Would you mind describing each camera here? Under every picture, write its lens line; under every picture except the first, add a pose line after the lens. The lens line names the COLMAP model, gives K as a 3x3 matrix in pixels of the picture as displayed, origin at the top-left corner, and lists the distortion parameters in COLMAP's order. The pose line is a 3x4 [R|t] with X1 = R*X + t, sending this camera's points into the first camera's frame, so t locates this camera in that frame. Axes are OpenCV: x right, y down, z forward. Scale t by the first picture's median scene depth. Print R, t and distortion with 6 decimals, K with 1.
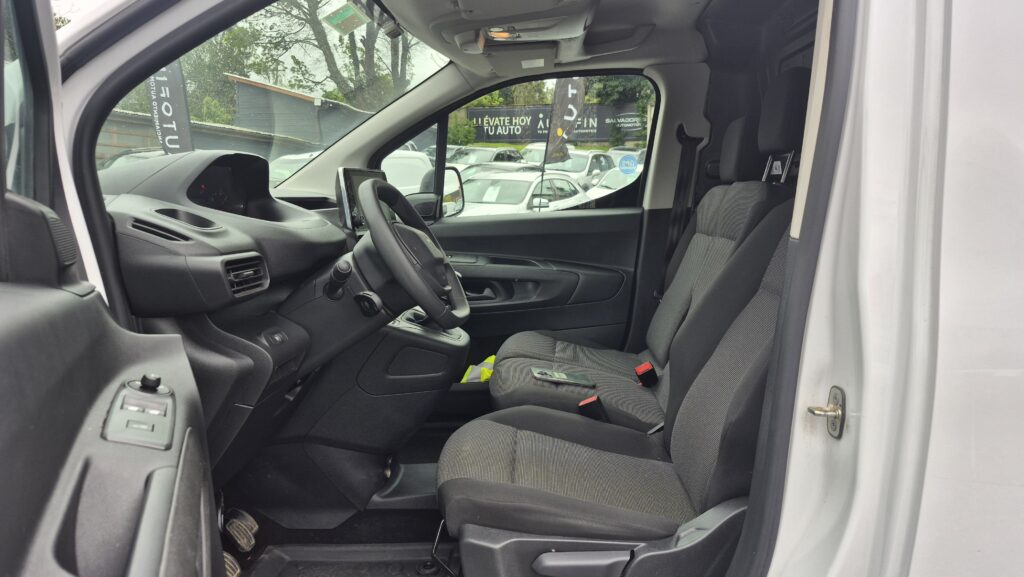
lens RADIAL K [[704.5, 0, 515.1], [0, 704.5, 298.6], [0, 0, 1]] dist [0.052716, -0.041188]
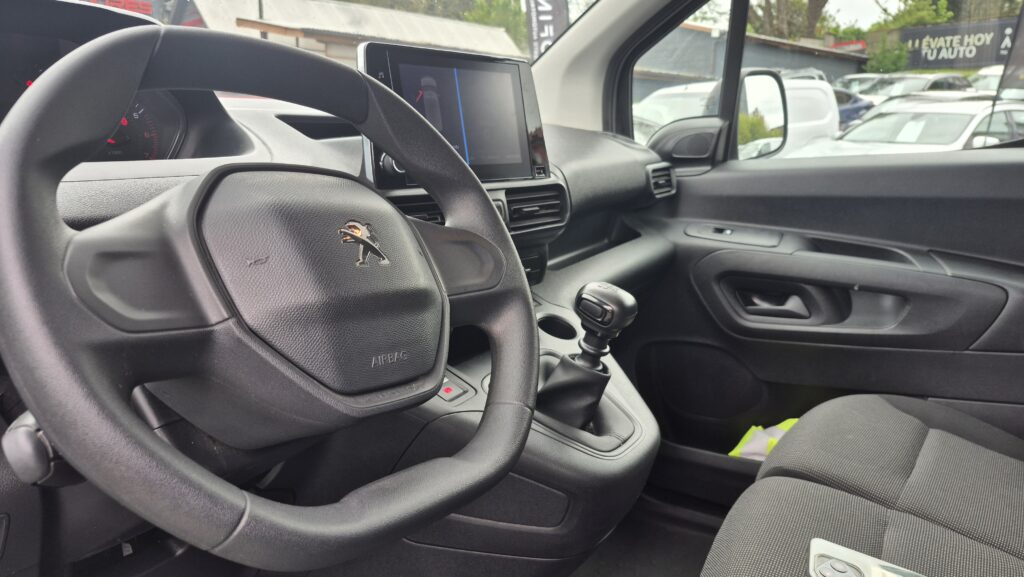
lens RADIAL K [[721.7, 0, 512.0], [0, 721.7, 288.5], [0, 0, 1]] dist [0.021108, -0.006262]
pose [[0.857353, 0.110910, -0.502637, 0.003503], [-0.078856, 0.993284, 0.084669, -0.003390], [0.508652, -0.032955, 0.860341, 0.028568]]
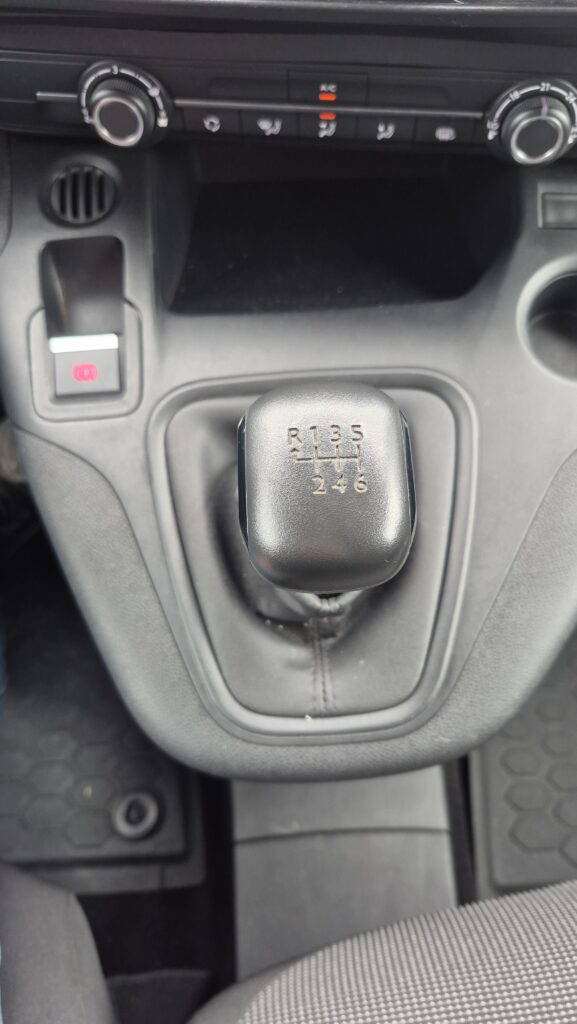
lens RADIAL K [[725.8, 0, 288.8], [0, 725.8, 484.1], [0, 0, 1]] dist [0.077495, -0.120857]
pose [[0.098874, 0.835423, -0.540641, -0.001945], [-0.144275, 0.549598, 0.822877, -0.006402], [0.984586, -0.003360, 0.174871, 0.048196]]
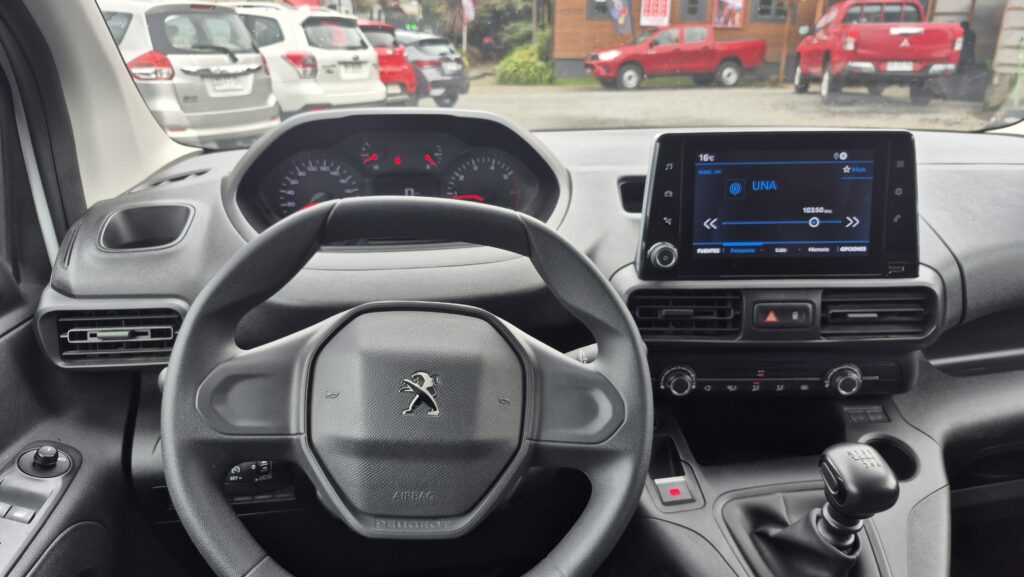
lens RADIAL K [[719.1, 0, 509.7], [0, 719.1, 290.9], [0, 0, 1]] dist [0.077748, -0.129414]
pose [[0.196568, 0.301570, -0.932961, 0.008651], [-0.140067, 0.950403, 0.277696, -0.009503], [0.970434, 0.076091, 0.229059, 0.036565]]
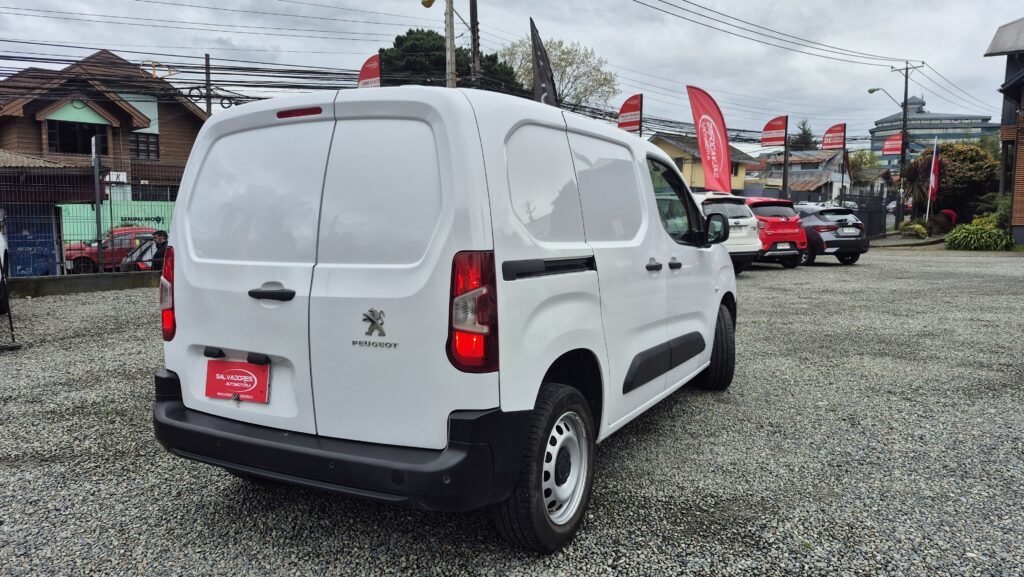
lens RADIAL K [[717.3, 0, 532.8], [0, 717.3, 279.2], [0, 0, 1]] dist [0.036421, -0.003029]
pose [[-0.422346, 0.064258, -0.904154, 0.127845], [-0.130207, 0.982838, 0.130672, -0.016001], [0.897034, 0.172916, -0.406731, 0.105653]]
